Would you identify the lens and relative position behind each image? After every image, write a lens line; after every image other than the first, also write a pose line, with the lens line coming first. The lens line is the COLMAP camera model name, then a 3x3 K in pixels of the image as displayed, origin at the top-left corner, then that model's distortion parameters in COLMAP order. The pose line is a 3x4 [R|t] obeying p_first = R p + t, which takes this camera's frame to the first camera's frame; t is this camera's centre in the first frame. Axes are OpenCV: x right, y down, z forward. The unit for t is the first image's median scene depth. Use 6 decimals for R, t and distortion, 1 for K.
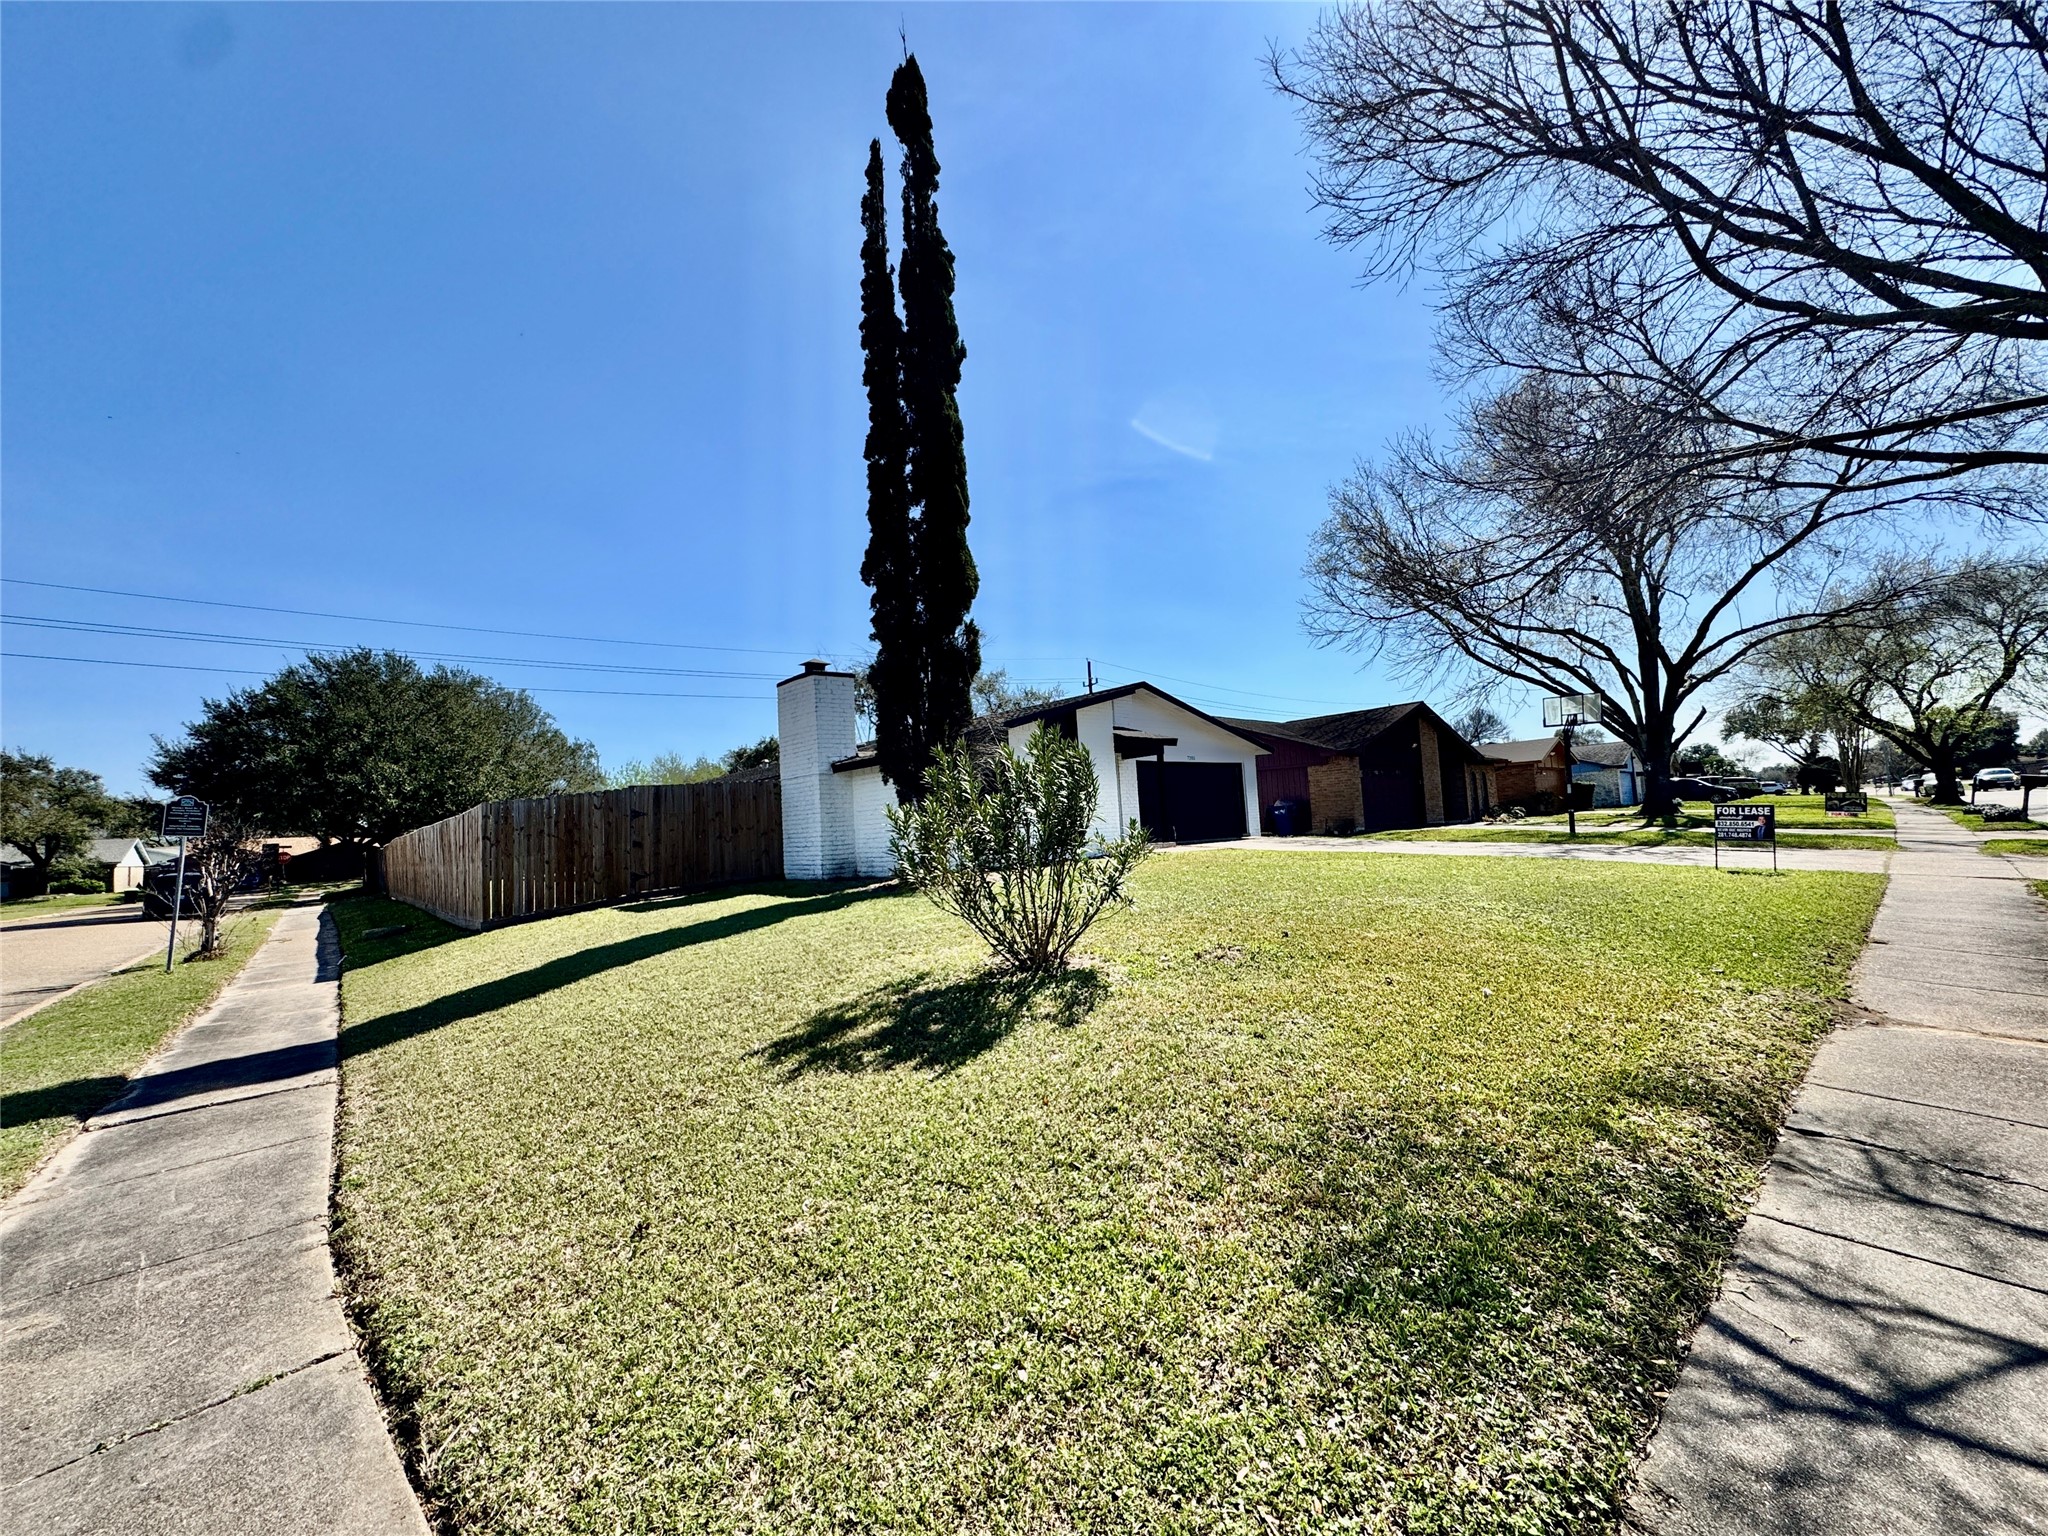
lens RADIAL K [[816.3, 0, 1021.7], [0, 816.3, 769.7], [0, 0, 1]] dist [-0.001673, -0.000139]
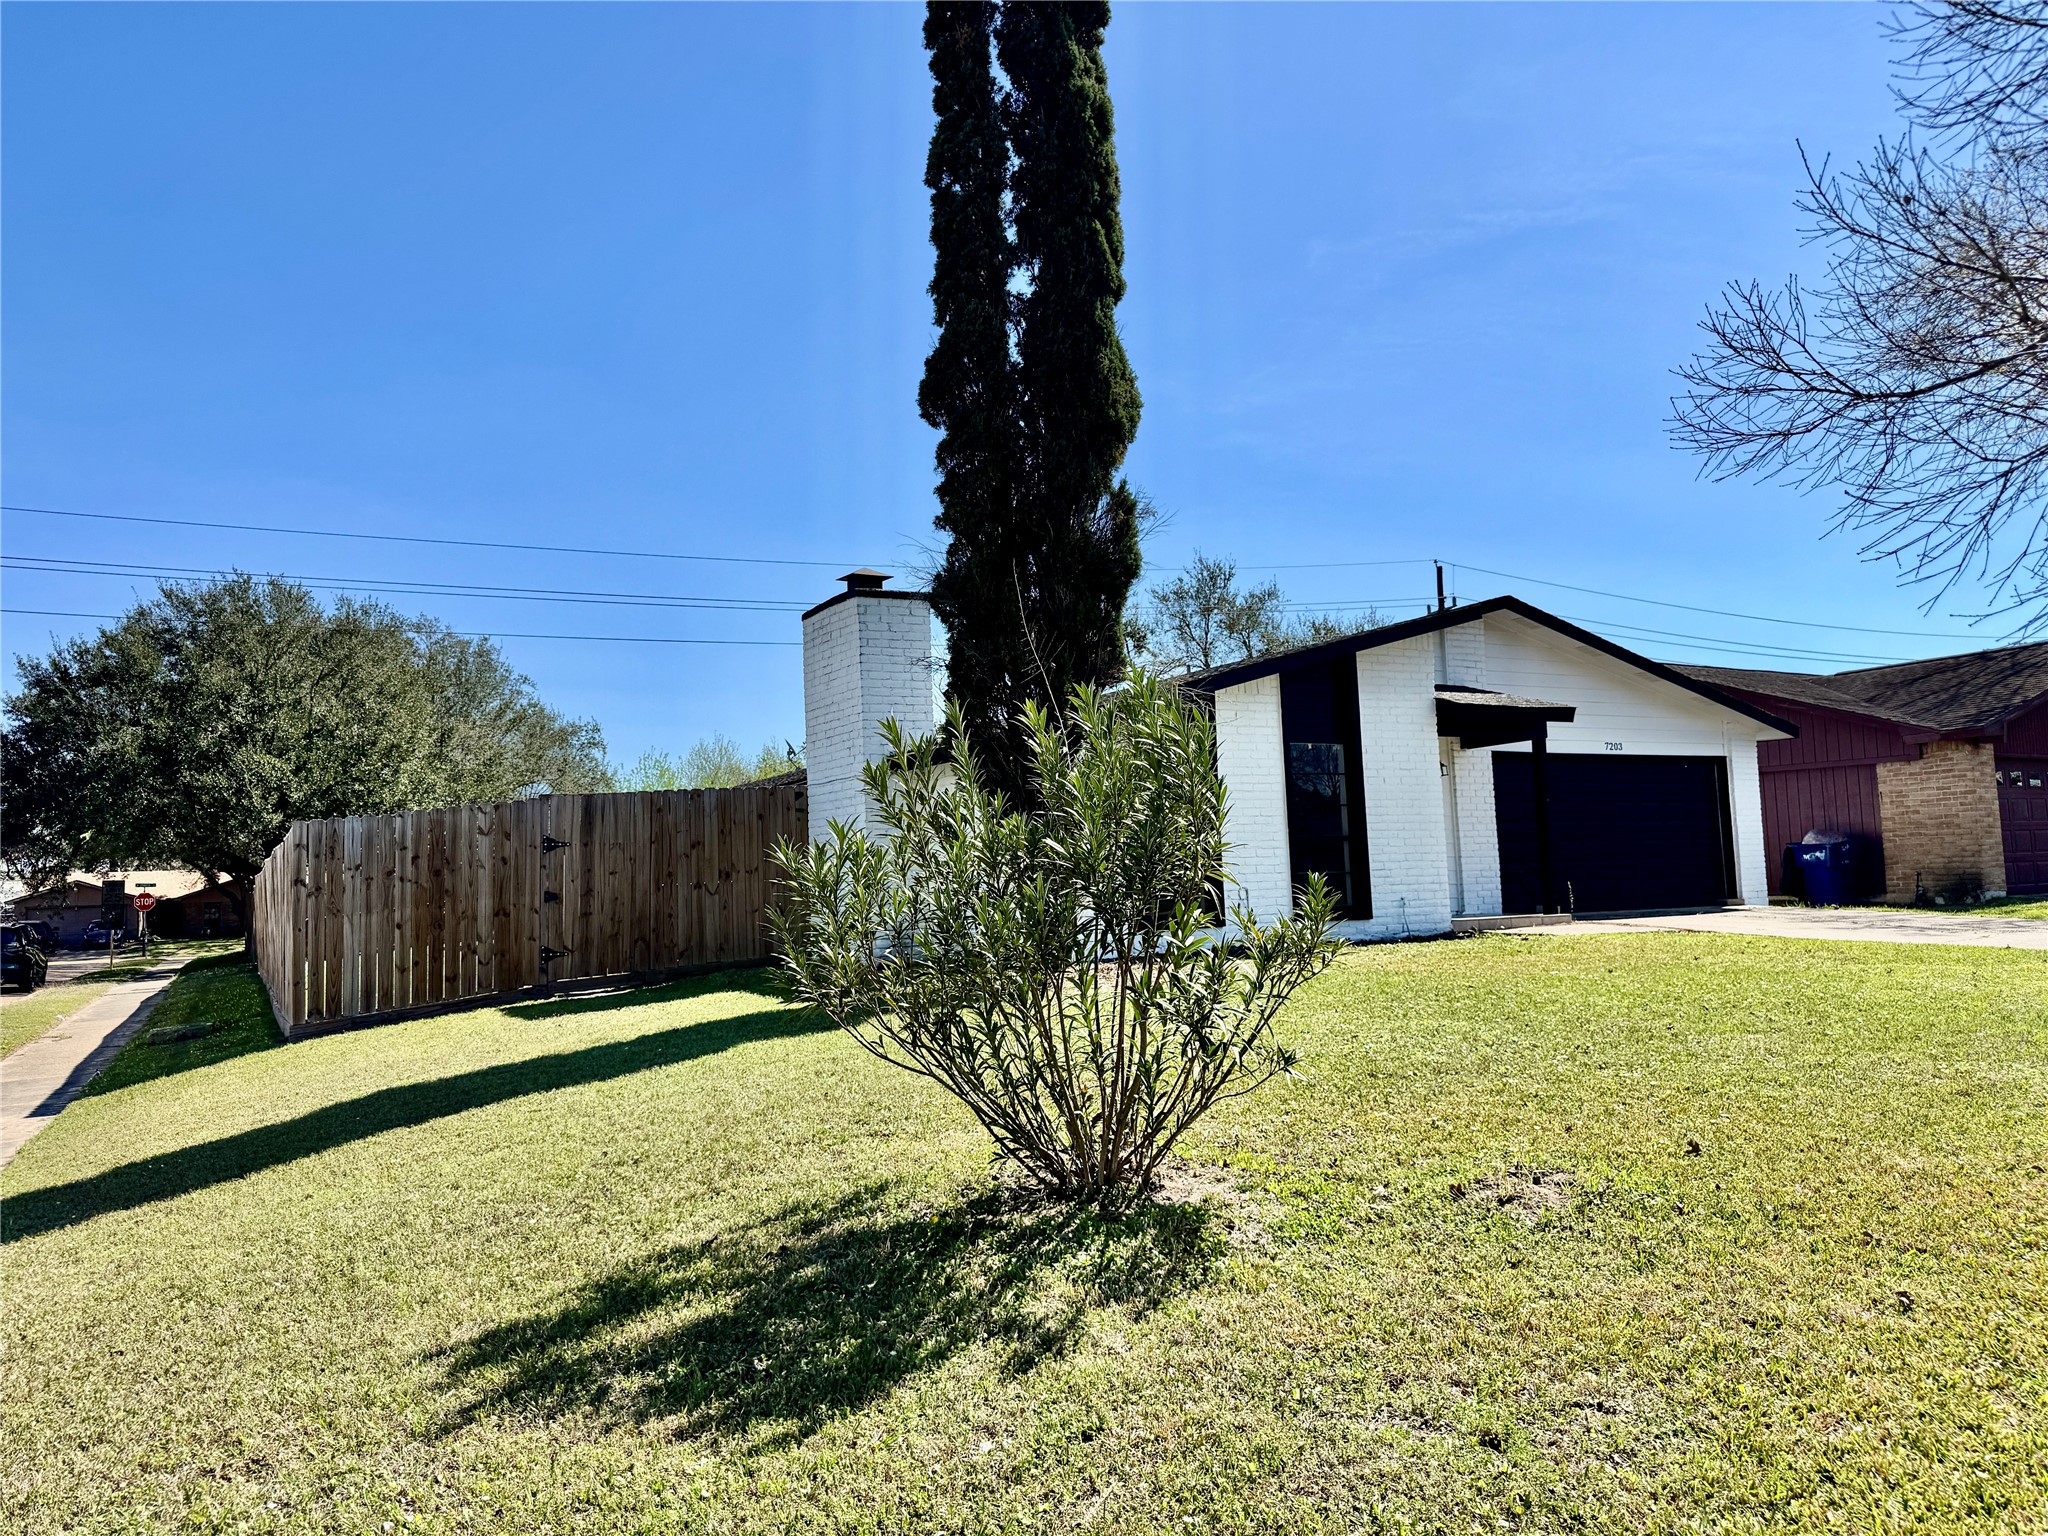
lens RADIAL K [[1435.3, 0, 1013.1], [0, 1435.3, 765.3], [0, 0, 1]] dist [0.096874, -0.132875]
pose [[0.977180, 0.002180, -0.212400, 0.053576], [-0.002624, 0.999995, -0.001808, 0.000103], [0.212395, 0.002324, 0.977181, 0.065459]]
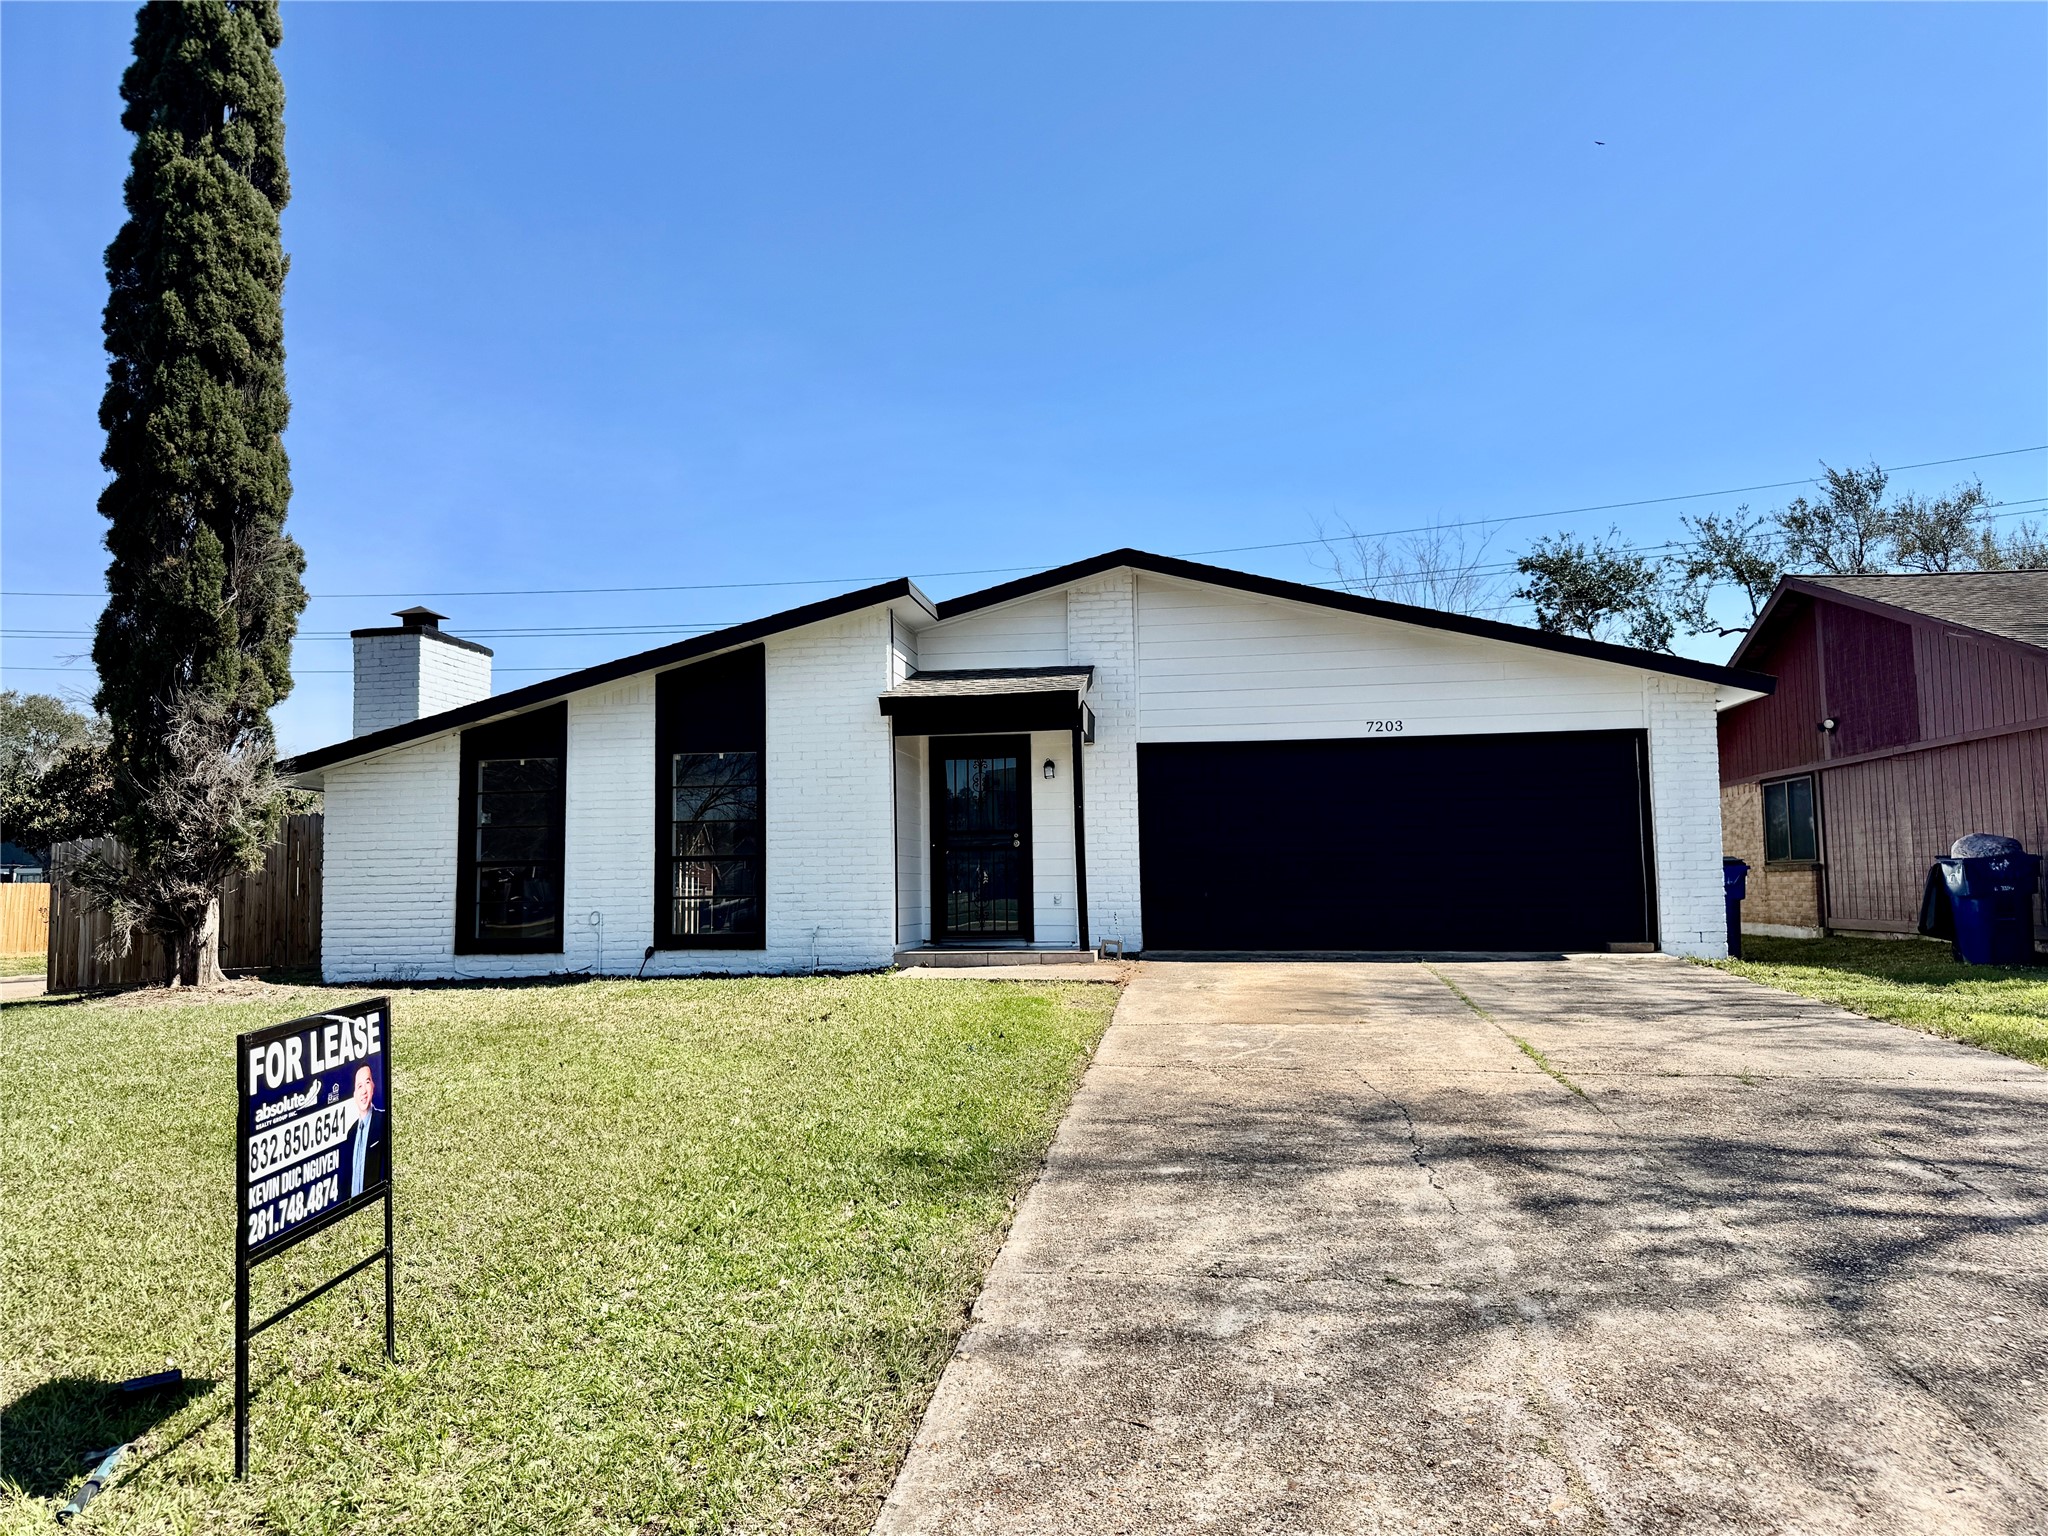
lens RADIAL K [[1435.3, 0, 1013.1], [0, 1435.3, 765.3], [0, 0, 1]] dist [0.096874, -0.132875]
pose [[0.643246, -0.022320, -0.765334, 0.871317], [0.034230, 0.999414, -0.000377, -0.002979], [0.764894, -0.025955, 0.643633, 0.654332]]
